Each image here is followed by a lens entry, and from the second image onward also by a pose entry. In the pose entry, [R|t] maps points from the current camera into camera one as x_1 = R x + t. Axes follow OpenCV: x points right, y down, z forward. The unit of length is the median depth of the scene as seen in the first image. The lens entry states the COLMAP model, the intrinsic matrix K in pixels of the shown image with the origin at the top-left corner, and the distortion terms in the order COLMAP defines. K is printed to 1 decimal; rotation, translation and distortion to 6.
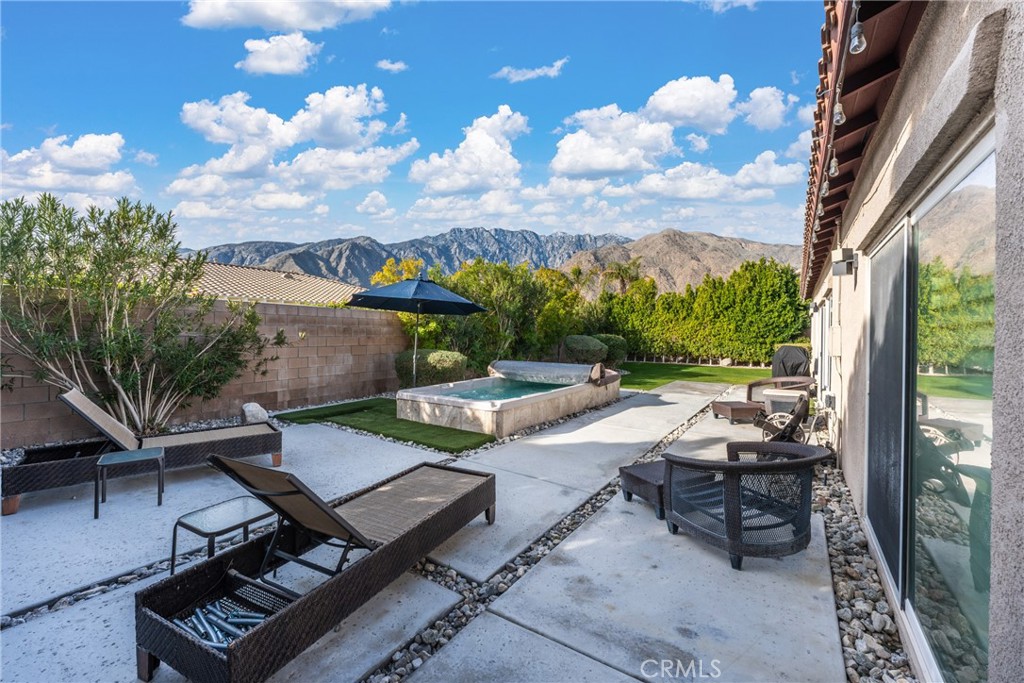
lens RADIAL K [[410.1, 0, 516.8], [0, 410.1, 337.4], [0, 0, 1]] dist [-0.001393, 0.000276]
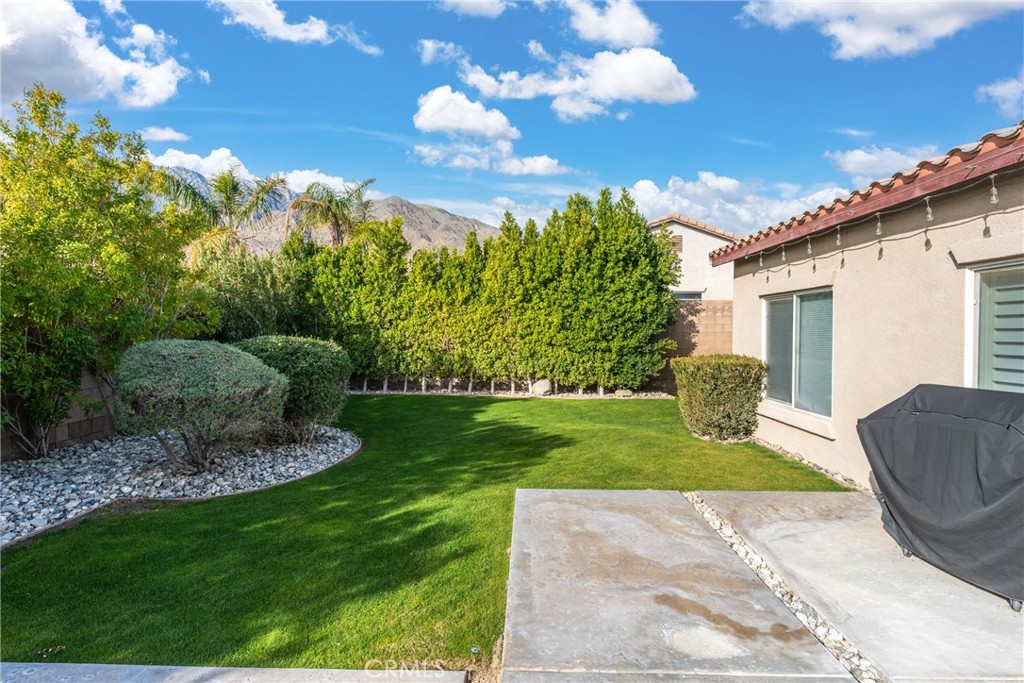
lens RADIAL K [[548.0, 0, 506.5], [0, 548.0, 338.2], [0, 0, 1]] dist [0.016153, -0.001109]
pose [[0.850927, -0.006582, 0.525243, 0.112918], [0.000649, 0.999934, 0.011480, -0.009763], [-0.525283, -0.009428, 0.850875, 0.440578]]
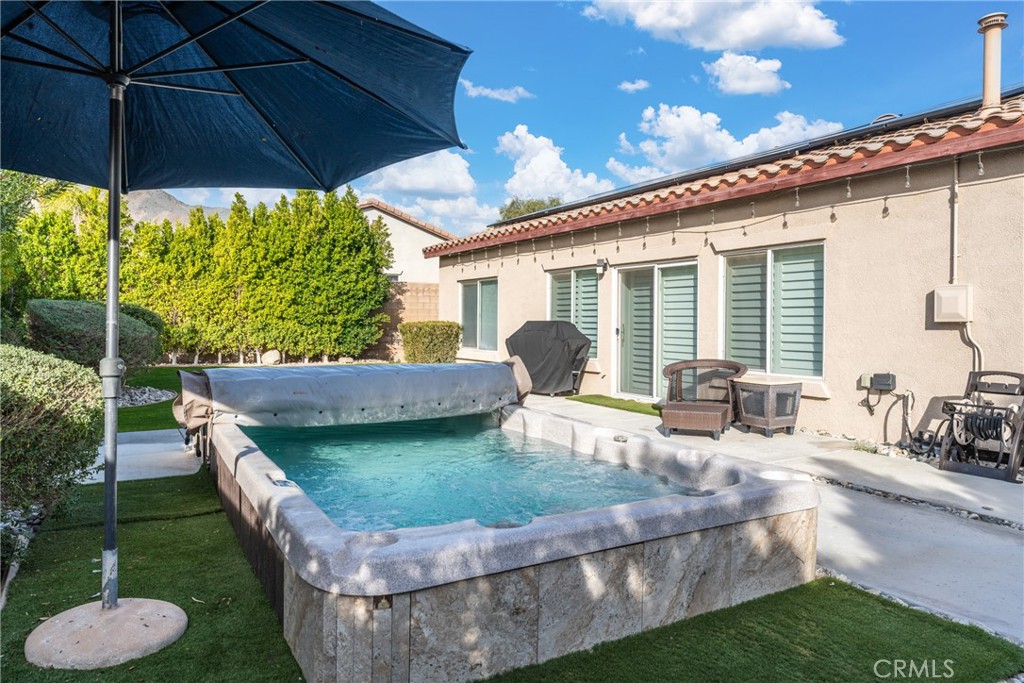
lens RADIAL K [[682.5, 0, 535.6], [0, 682.5, 324.5], [0, 0, 1]] dist [0.002835, 0.007402]
pose [[0.426046, -0.004056, 0.904693, -0.182932], [-0.002191, 0.999982, 0.005515, 0.009131], [-0.904699, -0.004331, 0.426029, 0.275485]]
